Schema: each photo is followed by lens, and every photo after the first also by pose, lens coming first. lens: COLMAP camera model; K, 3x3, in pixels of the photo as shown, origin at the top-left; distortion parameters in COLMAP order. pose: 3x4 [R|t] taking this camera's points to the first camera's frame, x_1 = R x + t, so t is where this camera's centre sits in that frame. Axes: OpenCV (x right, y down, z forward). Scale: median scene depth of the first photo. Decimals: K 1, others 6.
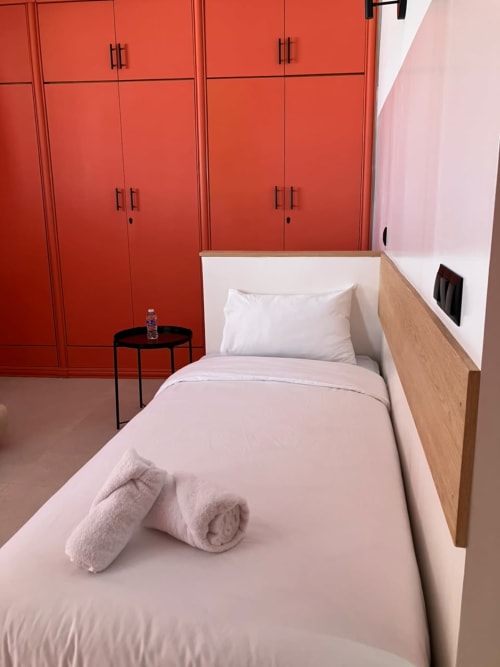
lens RADIAL K [[547.7, 0, 250.0], [0, 547.7, 333.5], [0, 0, 1]] dist [0.041499, -0.075368]
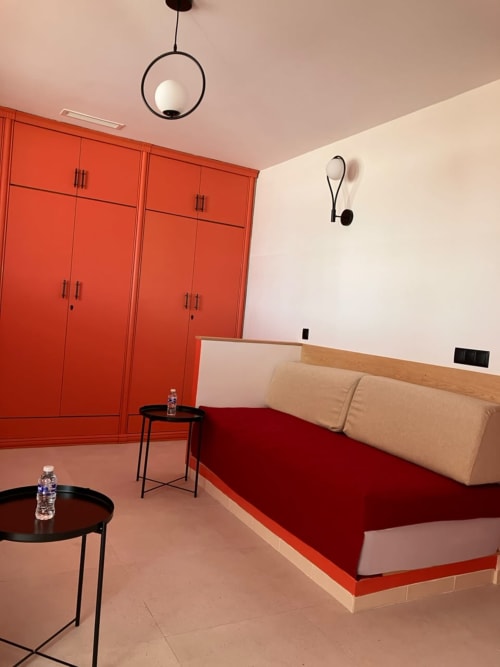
lens RADIAL K [[547.7, 0, 250.0], [0, 547.7, 333.5], [0, 0, 1]] dist [0.041499, -0.075368]
pose [[0.804863, 0.059487, 0.590472, -0.644740], [0.047811, 0.985230, -0.164426, 0.065108], [-0.591532, 0.160572, 0.790131, -0.155298]]
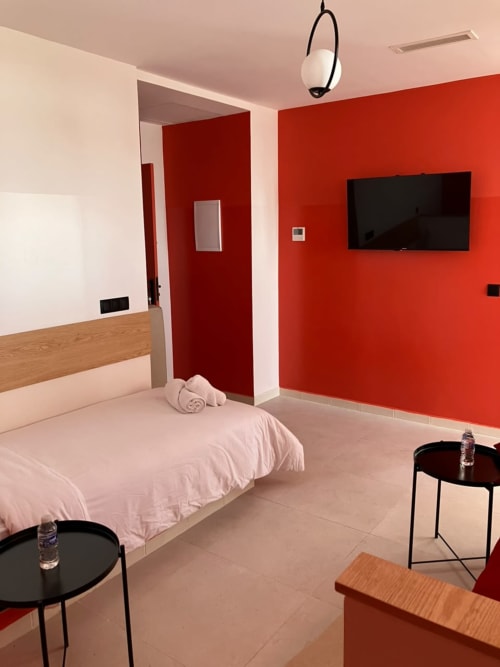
lens RADIAL K [[547.7, 0, 250.0], [0, 547.7, 333.5], [0, 0, 1]] dist [0.041499, -0.075368]
pose [[-0.877223, -0.074128, 0.474326, -0.567176], [0.133803, 0.911108, 0.389845, -0.337451], [-0.461061, 0.405447, -0.789326, 1.031195]]
